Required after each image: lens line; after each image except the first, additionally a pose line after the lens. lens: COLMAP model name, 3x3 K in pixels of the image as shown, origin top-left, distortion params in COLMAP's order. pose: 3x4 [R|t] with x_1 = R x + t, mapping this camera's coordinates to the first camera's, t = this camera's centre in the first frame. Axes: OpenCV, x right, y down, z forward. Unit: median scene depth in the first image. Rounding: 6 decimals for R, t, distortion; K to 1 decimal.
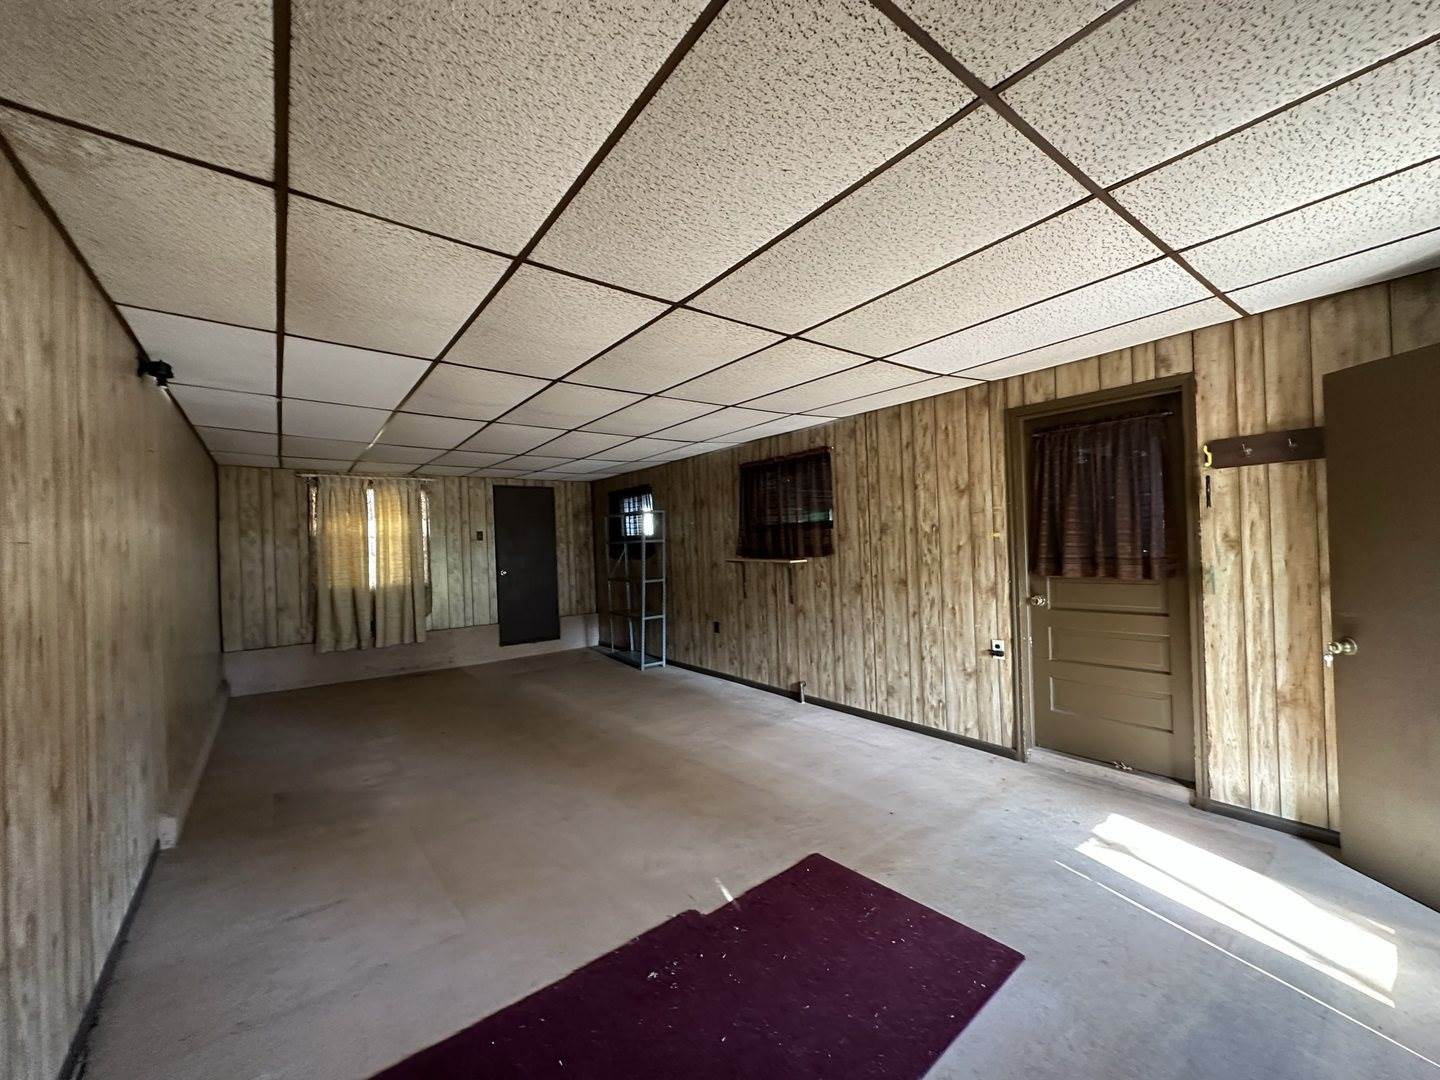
lens RADIAL K [[577.1, 0, 720.0], [0, 577.1, 540.0], [0, 0, 1]] dist [-0.001065, 0.000309]
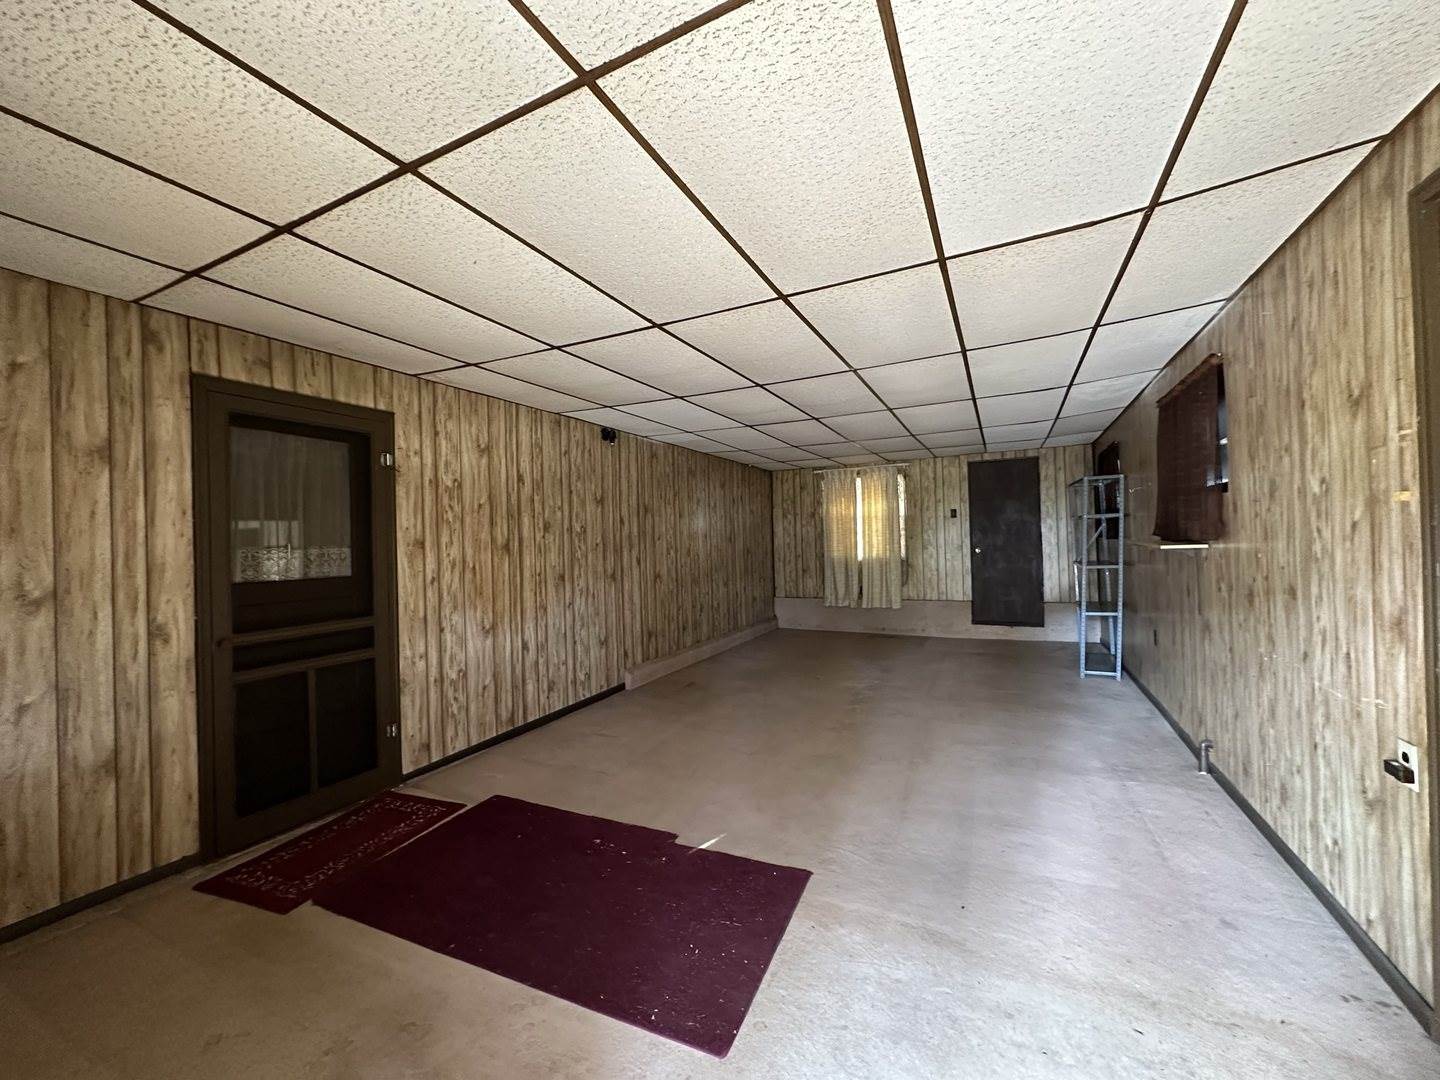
lens RADIAL K [[577.1, 0, 720.0], [0, 577.1, 540.0], [0, 0, 1]] dist [-0.001065, 0.000309]
pose [[0.429212, 0.018871, -0.903007, 0.404736], [0.020510, 0.999320, 0.030632, -0.000063], [0.902971, -0.031668, 0.428533, 0.227324]]
